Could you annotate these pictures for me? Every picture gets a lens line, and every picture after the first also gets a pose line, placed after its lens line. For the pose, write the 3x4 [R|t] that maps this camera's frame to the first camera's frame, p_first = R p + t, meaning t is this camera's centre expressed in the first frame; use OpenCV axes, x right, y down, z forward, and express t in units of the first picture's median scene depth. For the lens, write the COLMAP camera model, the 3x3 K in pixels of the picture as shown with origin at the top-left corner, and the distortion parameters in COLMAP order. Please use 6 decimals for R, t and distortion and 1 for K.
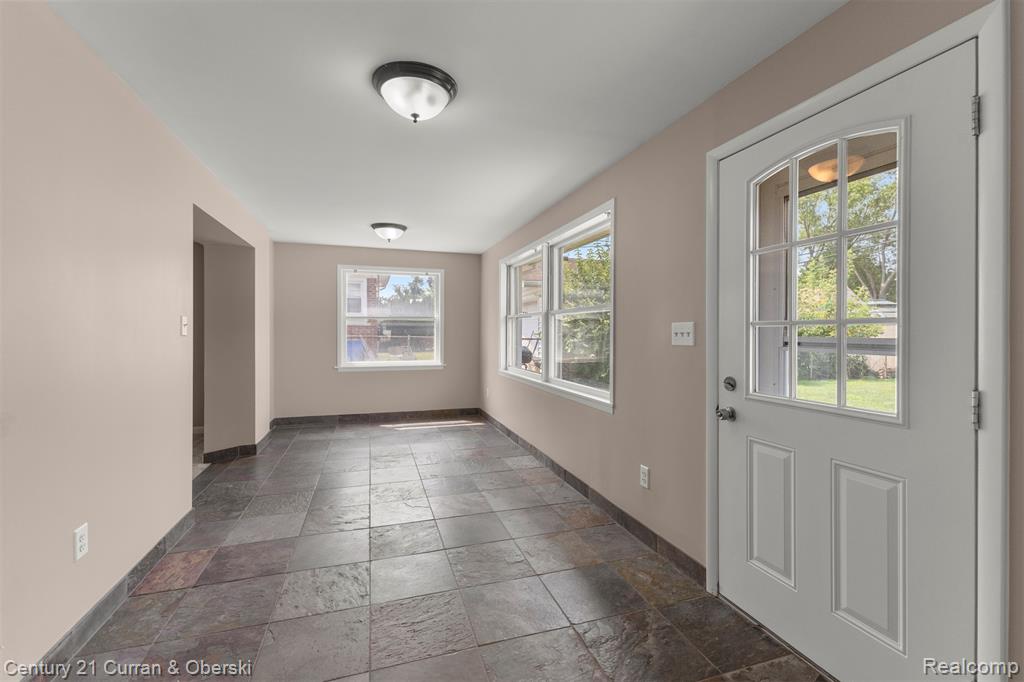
lens RADIAL K [[444.1, 0, 513.3], [0, 444.1, 336.7], [0, 0, 1]] dist [0.020674, -0.005147]
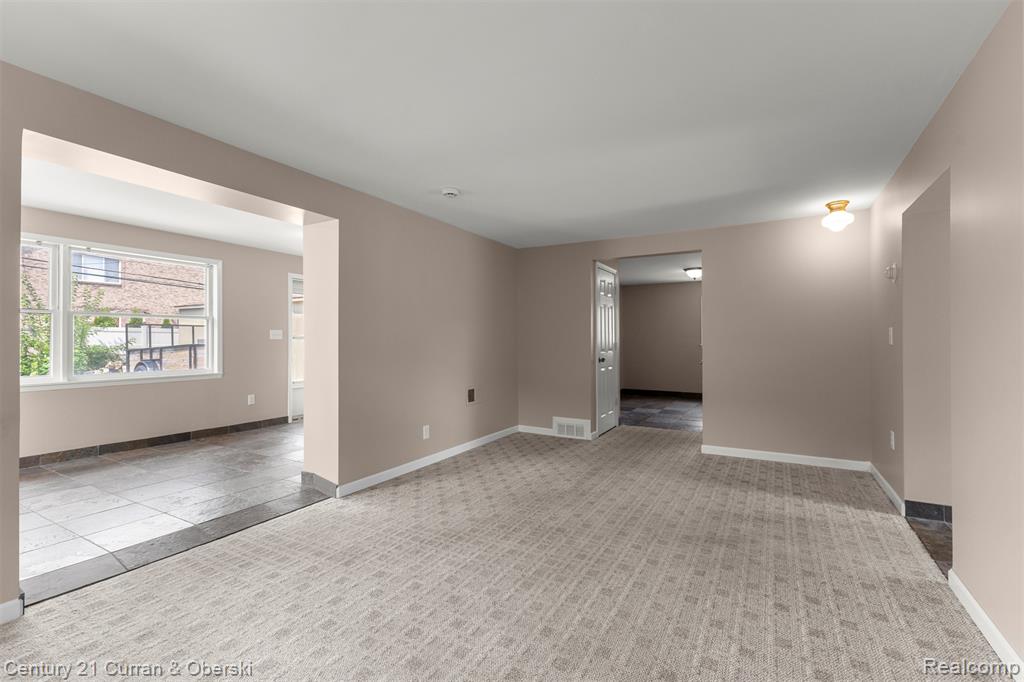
lens RADIAL K [[444.1, 0, 513.3], [0, 444.1, 336.7], [0, 0, 1]] dist [0.020674, -0.005147]
pose [[-0.680526, 0.003472, 0.732716, -1.951131], [0.005063, 0.999987, -0.000037, 0.008529], [-0.732707, 0.003684, -0.680534, 1.381098]]
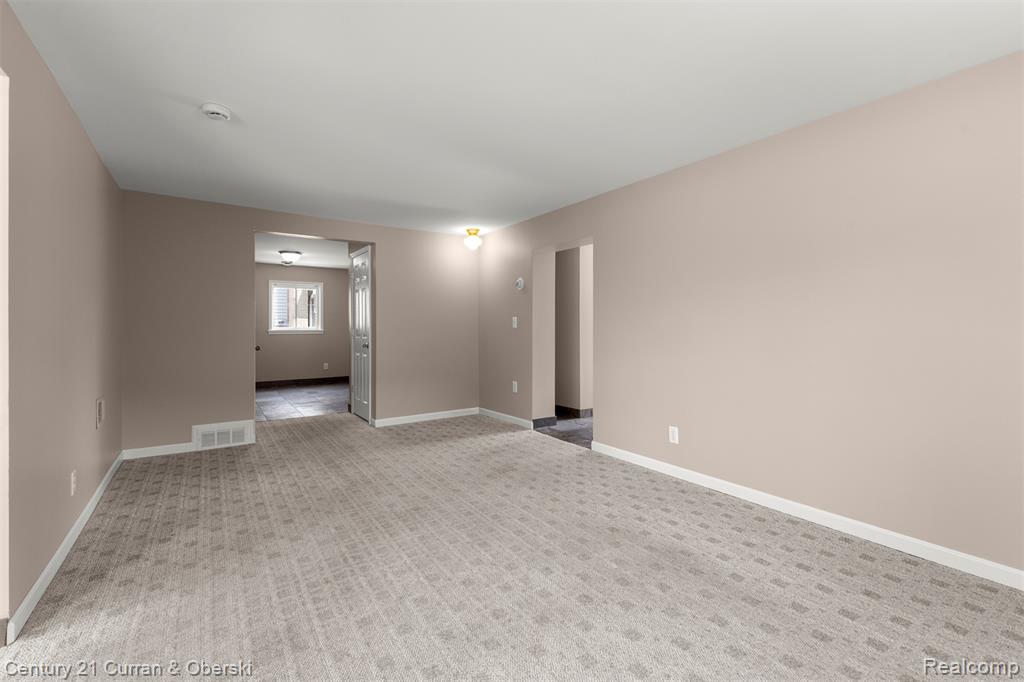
lens RADIAL K [[451.7, 0, 512.4], [0, 451.7, 324.1], [0, 0, 1]] dist [0.014004, -0.000230]
pose [[-0.957865, -0.003806, -0.287192, -1.261122], [-0.004688, 0.999986, 0.002384, 0.012680], [0.287179, 0.003629, -0.957870, 1.661923]]
